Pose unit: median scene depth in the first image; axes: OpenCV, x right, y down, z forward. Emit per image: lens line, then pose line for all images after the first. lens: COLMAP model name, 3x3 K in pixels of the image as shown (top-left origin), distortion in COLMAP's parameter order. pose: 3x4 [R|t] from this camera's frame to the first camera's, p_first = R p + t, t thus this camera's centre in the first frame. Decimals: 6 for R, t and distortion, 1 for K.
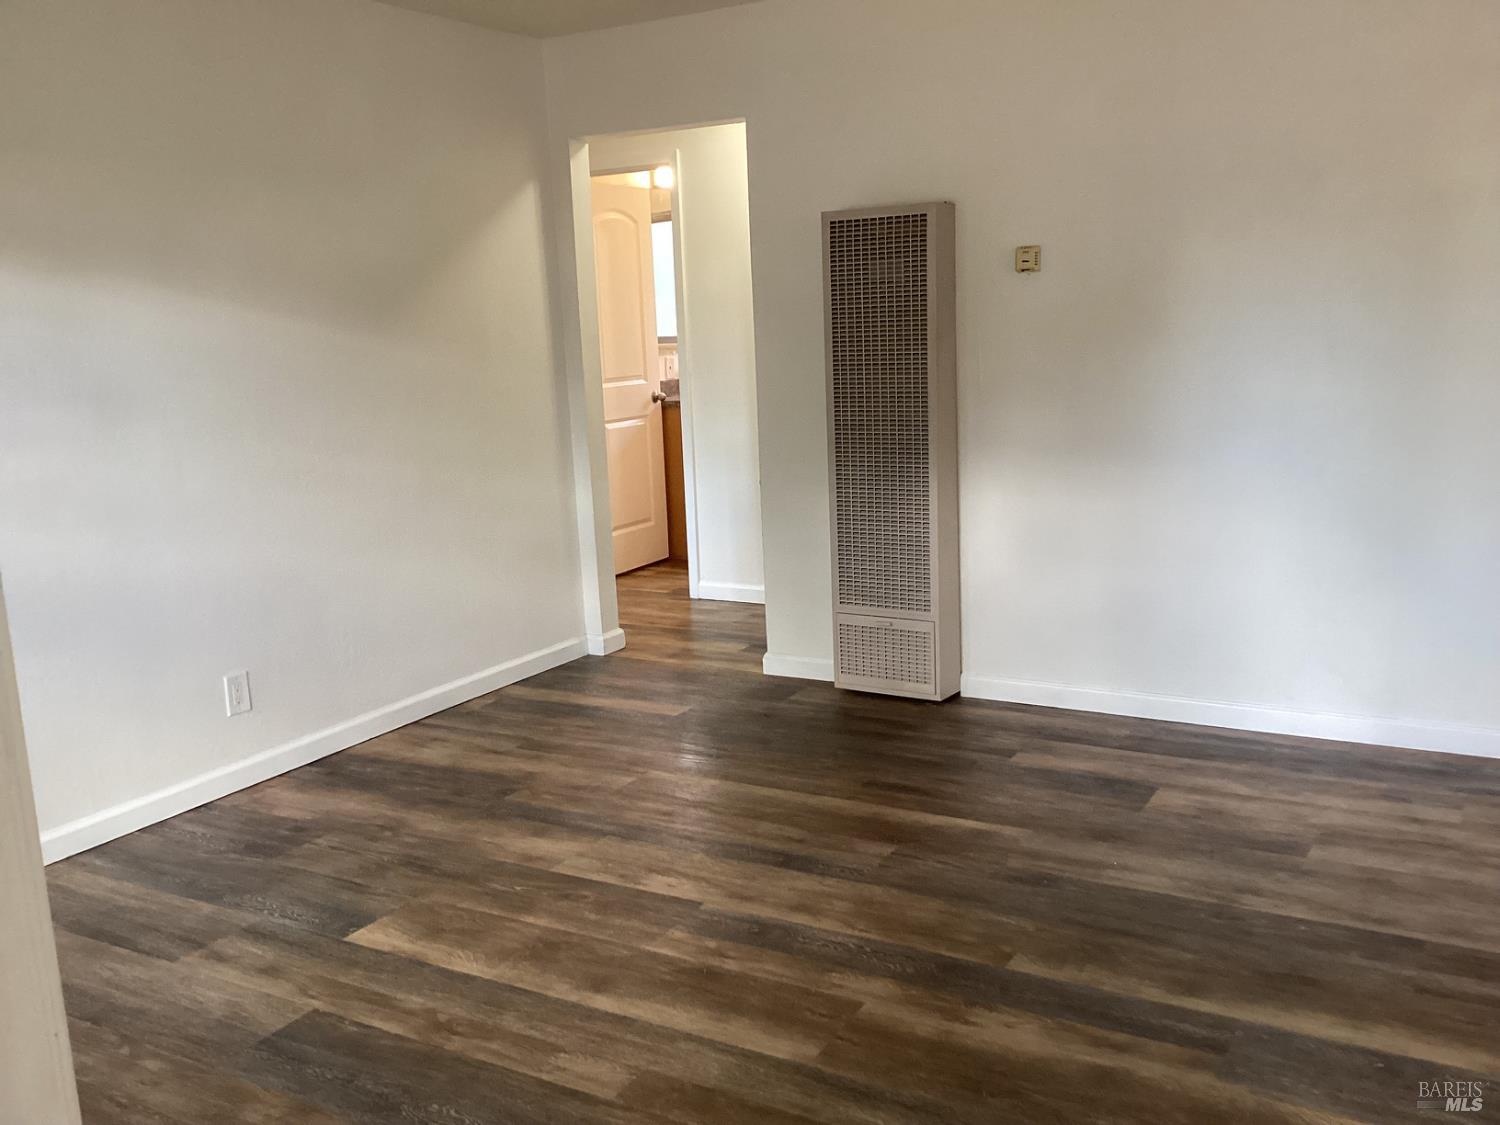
lens RADIAL K [[1350.2, 0, 760.7], [0, 1350.2, 566.8], [0, 0, 1]] dist [0.093502, -0.166163]
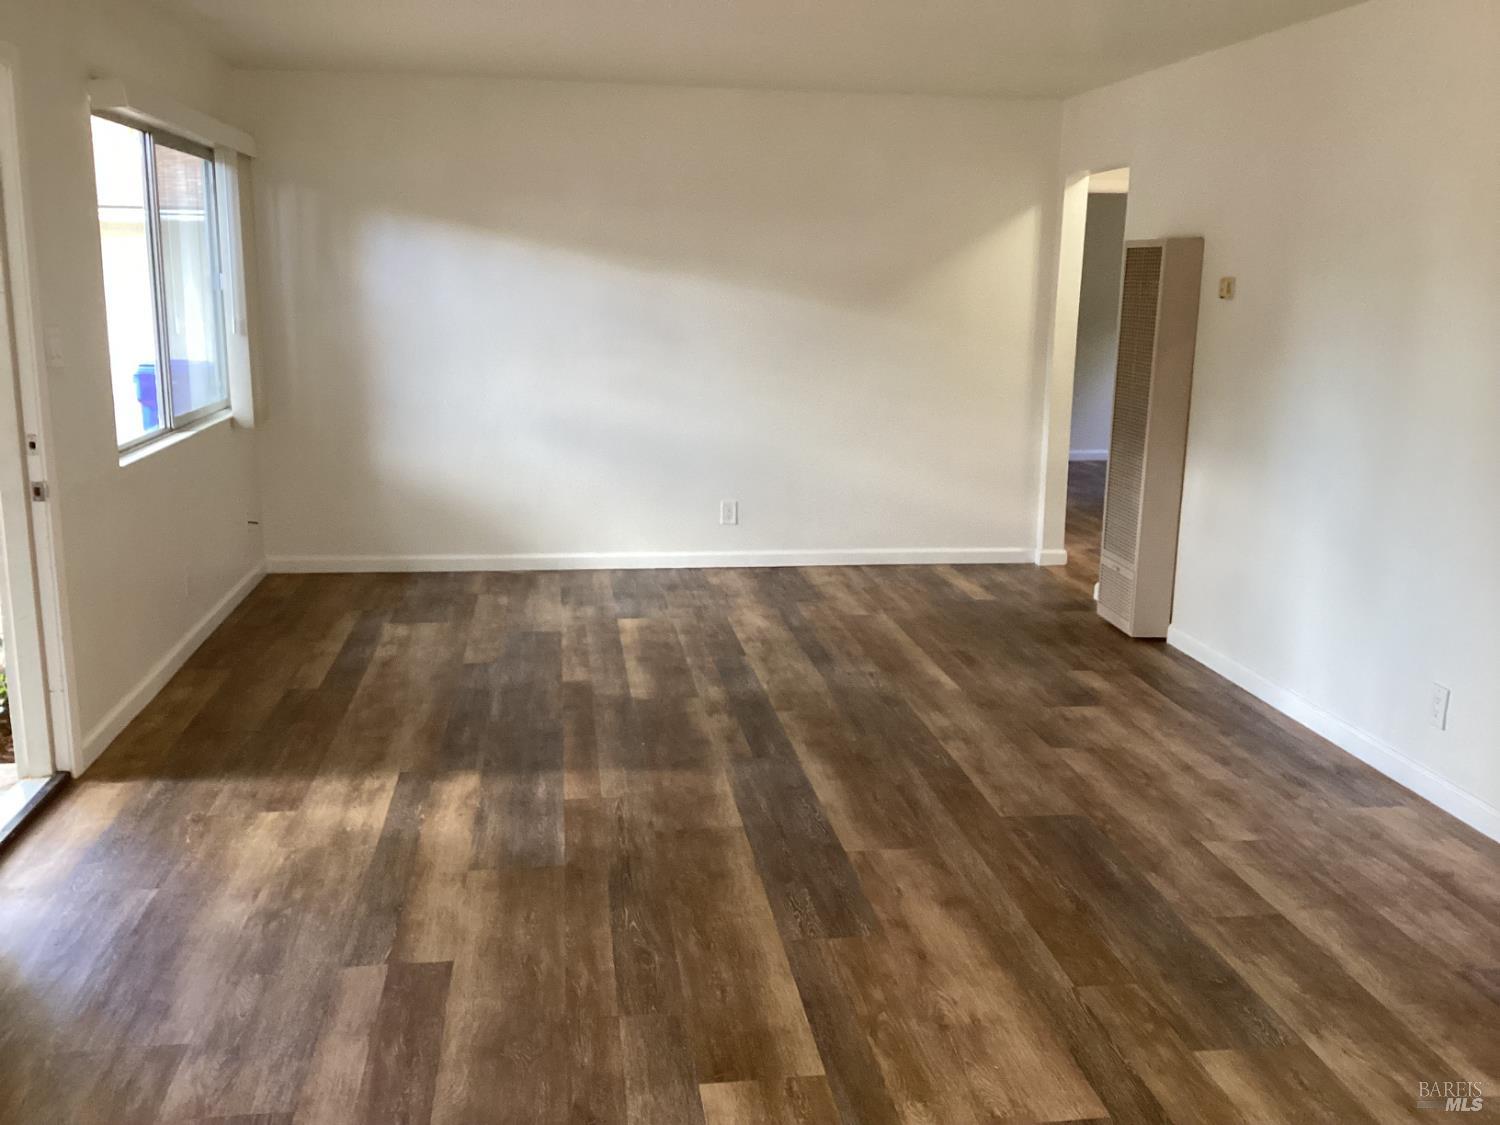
lens RADIAL K [[1350.2, 0, 752.8], [0, 1350.2, 566.0], [0, 0, 1]] dist [0.093502, -0.166163]
pose [[0.622589, 0.216199, -0.752091, 1.176098], [-0.188270, 0.974232, 0.124204, -0.075747], [0.759564, 0.064268, 0.647250, -0.113991]]
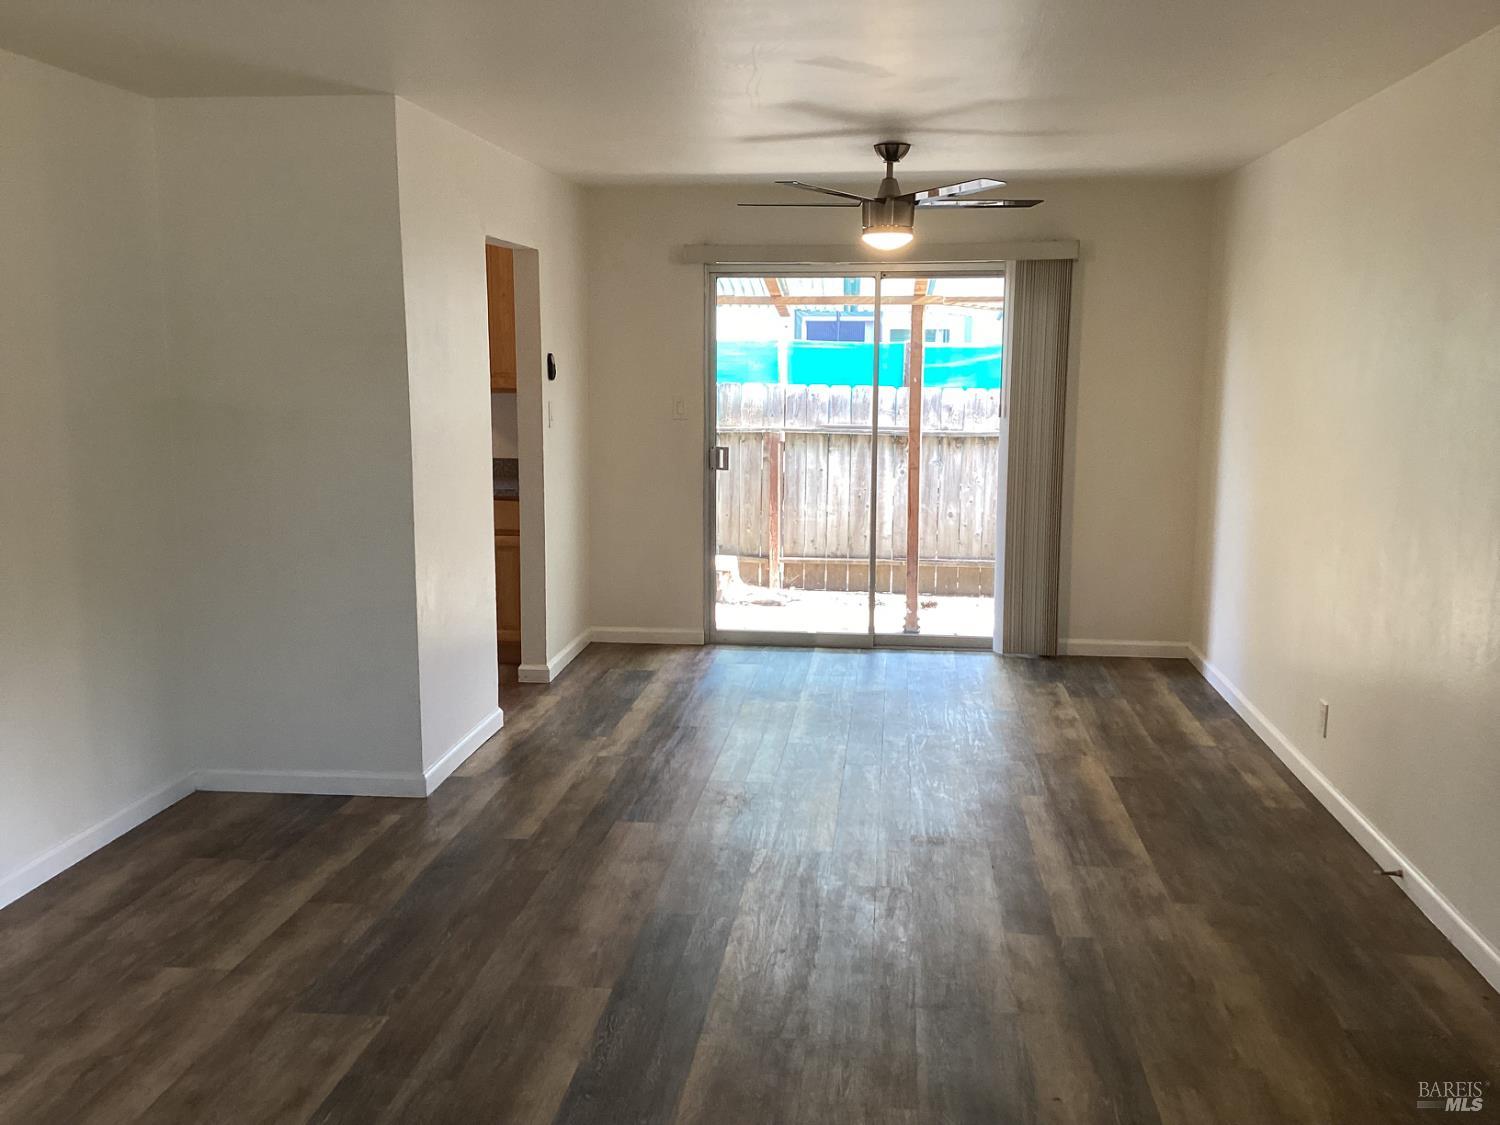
lens RADIAL K [[1350.2, 0, 755.1], [0, 1350.2, 559.9], [0, 0, 1]] dist [0.093502, -0.166163]
pose [[-0.409708, -0.095524, 0.907202, -0.470813], [0.186189, 0.964810, 0.185676, -0.206070], [-0.893014, 0.244984, -0.377504, 0.866782]]
